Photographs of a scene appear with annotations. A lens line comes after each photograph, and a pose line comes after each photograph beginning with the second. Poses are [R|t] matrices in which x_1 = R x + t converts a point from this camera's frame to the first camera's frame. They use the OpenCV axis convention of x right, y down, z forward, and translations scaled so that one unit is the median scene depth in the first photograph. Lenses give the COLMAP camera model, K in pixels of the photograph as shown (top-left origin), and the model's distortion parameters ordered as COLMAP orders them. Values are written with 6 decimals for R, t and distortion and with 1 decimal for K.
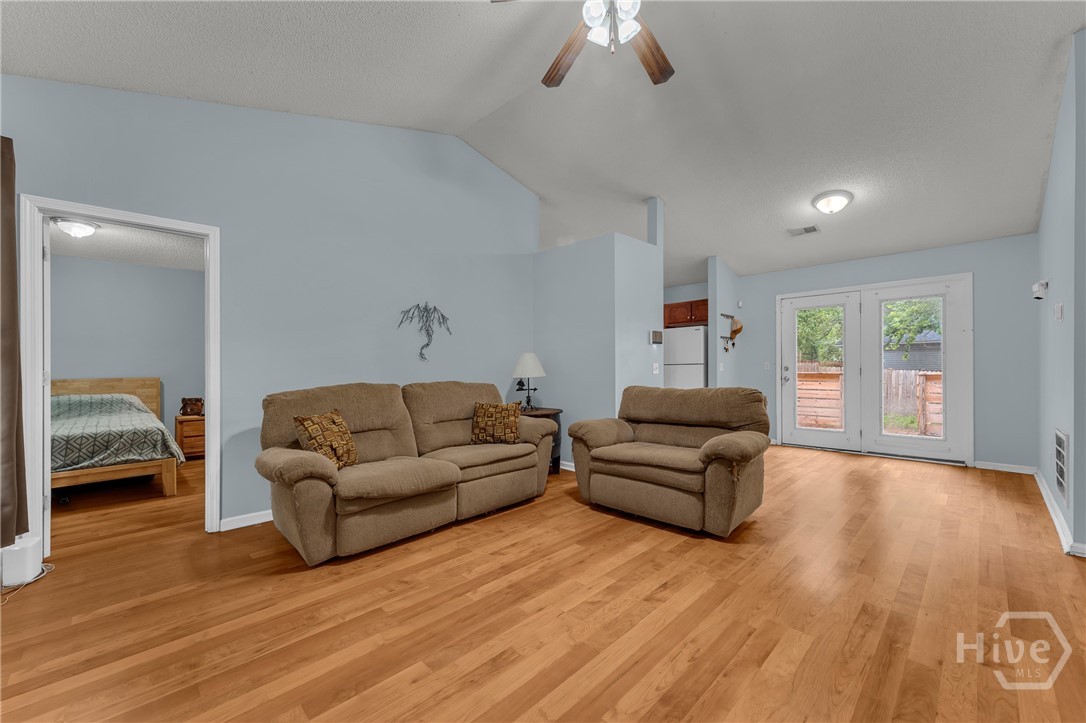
lens RADIAL K [[443.4, 0, 539.6], [0, 443.4, 363.5], [0, 0, 1]] dist [0.004493, 0.000496]
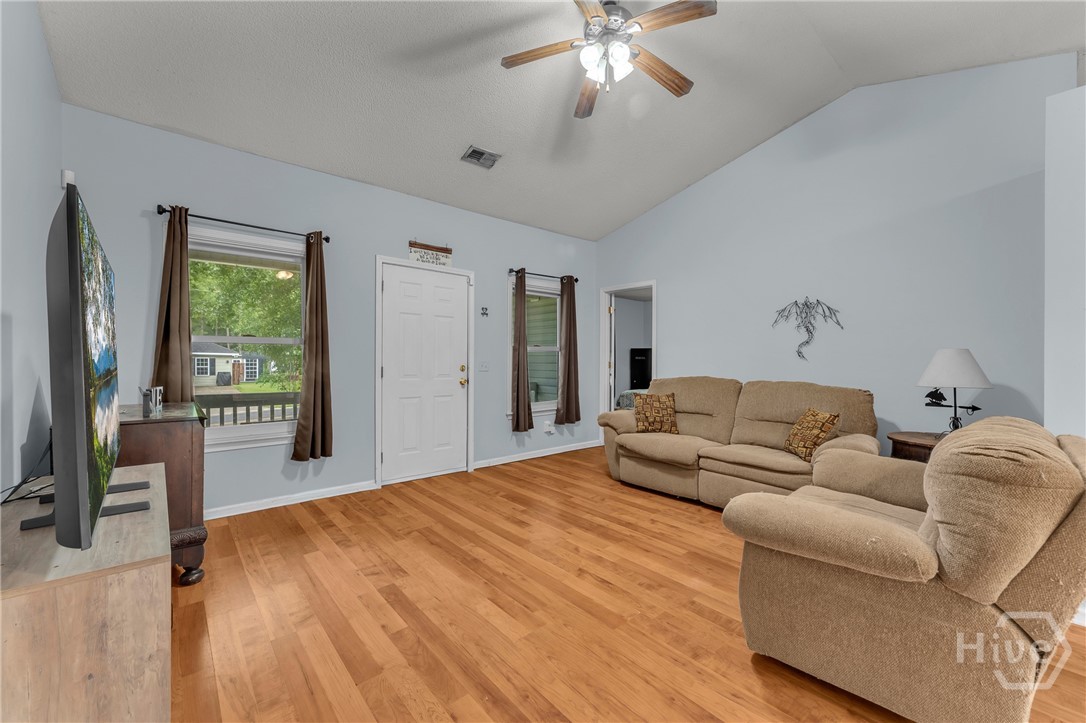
lens RADIAL K [[443.4, 0, 543.9], [0, 443.4, 360.0], [0, 0, 1]] dist [0.004493, 0.000496]
pose [[-0.084045, 0.014925, -0.996350, 1.168902], [-0.003759, 0.999876, 0.015295, -0.027380], [0.996455, 0.005031, -0.083978, 0.837075]]
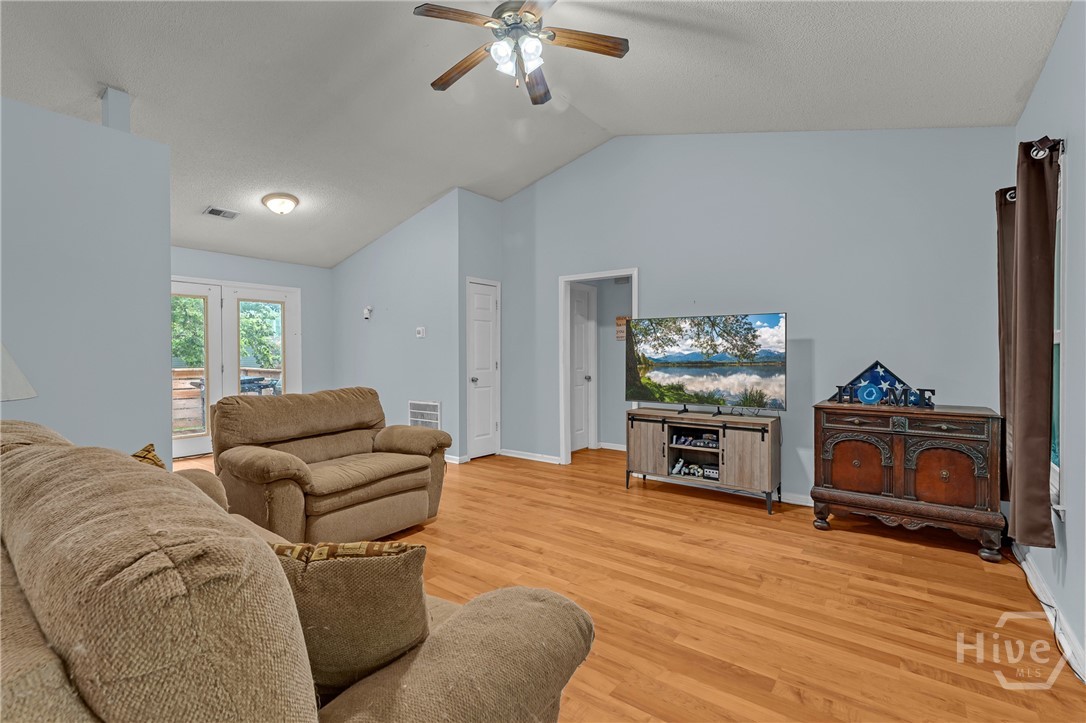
lens RADIAL K [[487.8, 0, 540.5], [0, 487.8, 360.8], [0, 0, 1]] dist [-0.001328, -0.000190]
pose [[-0.145921, -0.002523, 0.989293, -0.943417], [-0.006976, 0.999975, 0.001521, -0.013355], [-0.989272, -0.006680, -0.145935, 1.010979]]
